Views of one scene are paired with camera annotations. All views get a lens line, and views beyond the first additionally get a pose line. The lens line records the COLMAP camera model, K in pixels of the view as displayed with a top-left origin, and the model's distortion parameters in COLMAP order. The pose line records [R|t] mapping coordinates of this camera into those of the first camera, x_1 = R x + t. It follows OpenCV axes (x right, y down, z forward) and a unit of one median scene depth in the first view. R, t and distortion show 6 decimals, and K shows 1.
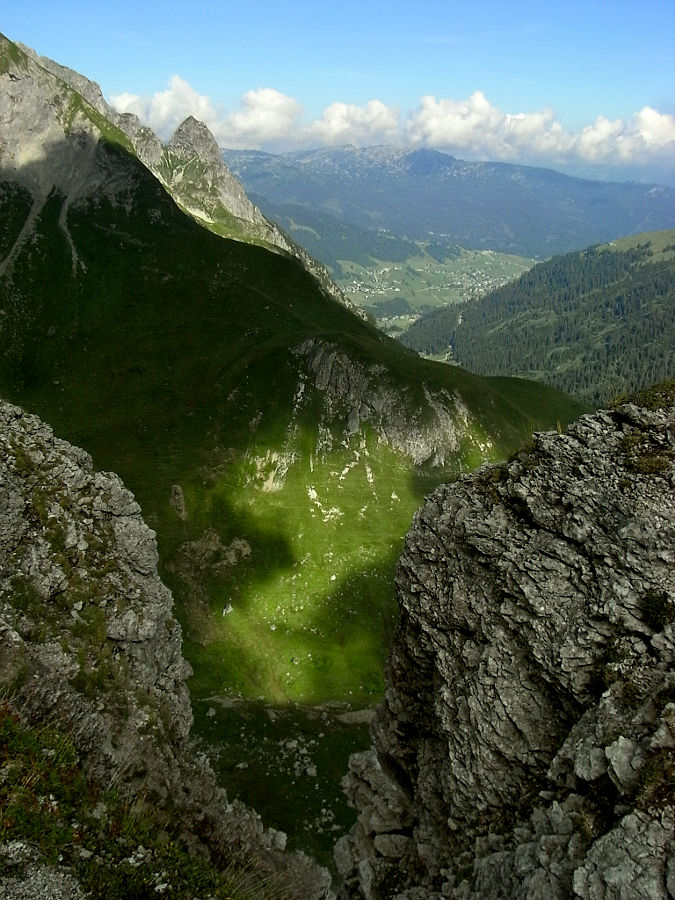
lens RADIAL K [[765.3, 0, 353.0], [0, 765.3, 460.7], [0, 0, 1]] dist [-0.137972, 0.119138]
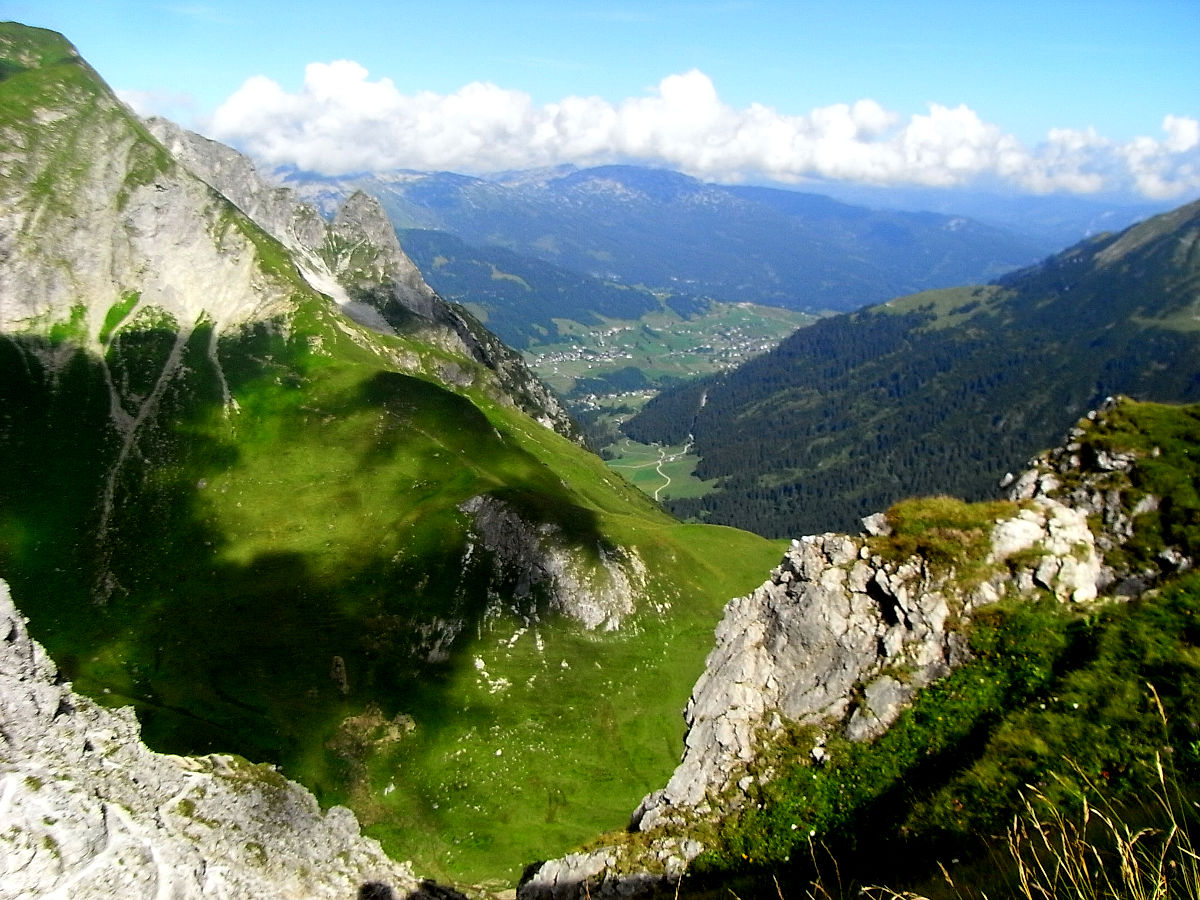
lens RADIAL K [[1020.5, 0, 634.0], [0, 1020.5, 460.3], [0, 0, 1]] dist [-0.137972, 0.119138]
pose [[0.998514, -0.015056, 0.052382, 0.051333], [0.020648, 0.993947, -0.107907, -0.045673], [-0.050440, 0.108829, 0.992780, -0.199435]]
